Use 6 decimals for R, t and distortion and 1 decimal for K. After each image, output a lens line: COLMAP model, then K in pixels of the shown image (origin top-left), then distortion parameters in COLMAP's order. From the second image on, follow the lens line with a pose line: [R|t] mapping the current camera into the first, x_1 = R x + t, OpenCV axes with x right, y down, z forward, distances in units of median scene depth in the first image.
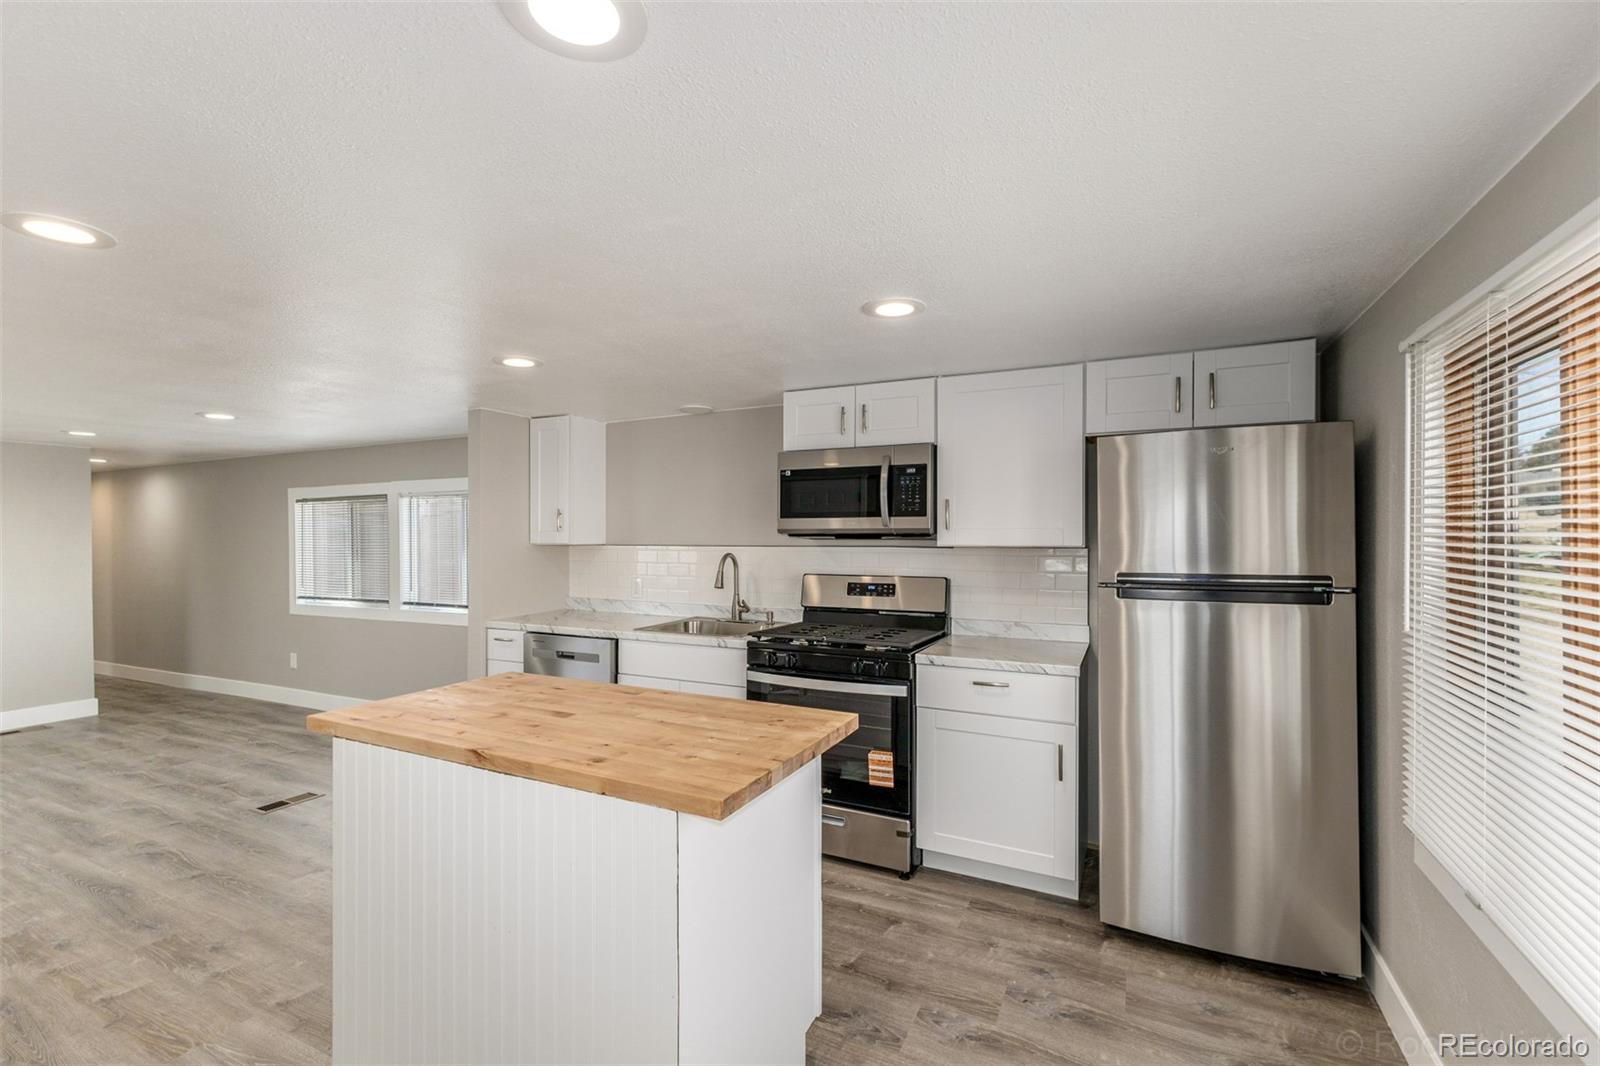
lens RADIAL K [[687.5, 0, 794.1], [0, 687.5, 532.5], [0, 0, 1]] dist [0.005959, 0.000614]
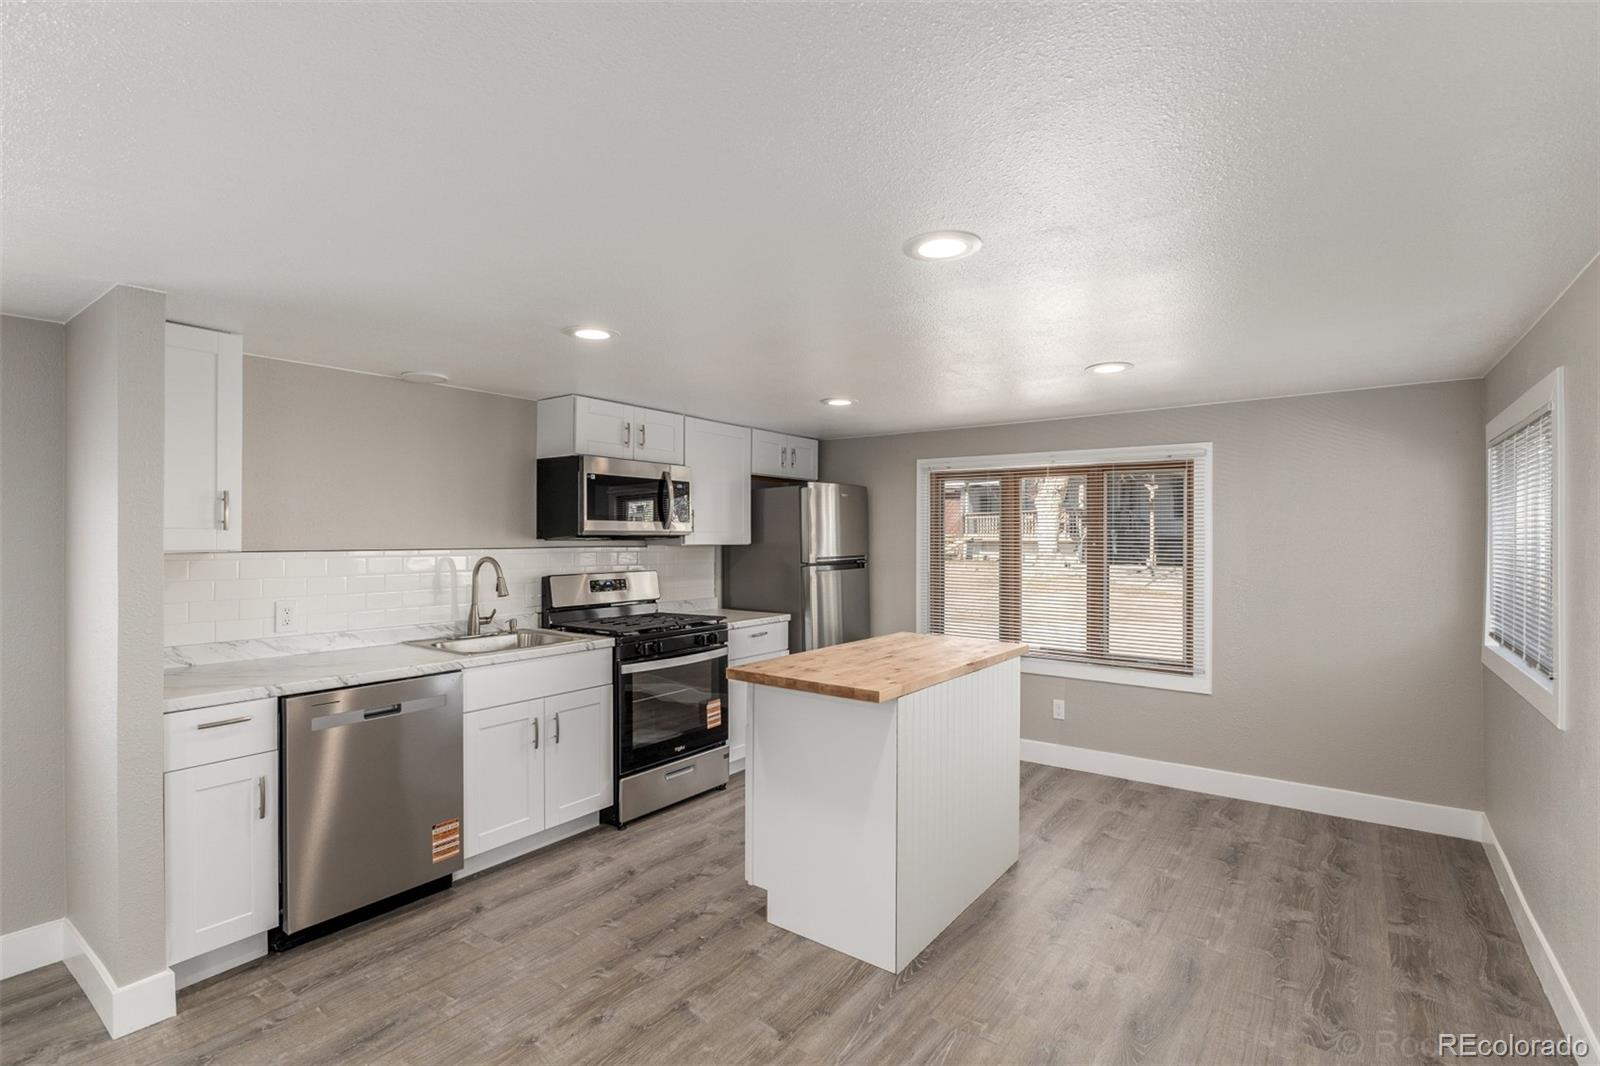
lens RADIAL K [[749.0, 0, 800.0], [0, 749.0, 533.0], [0, 0, 1]] dist [-0.010349, -0.000259]
pose [[0.180219, 0.006242, 0.983607, -1.063356], [-0.004514, 0.999975, -0.005518, 0.003243], [-0.983616, -0.003446, 0.180243, 0.489056]]
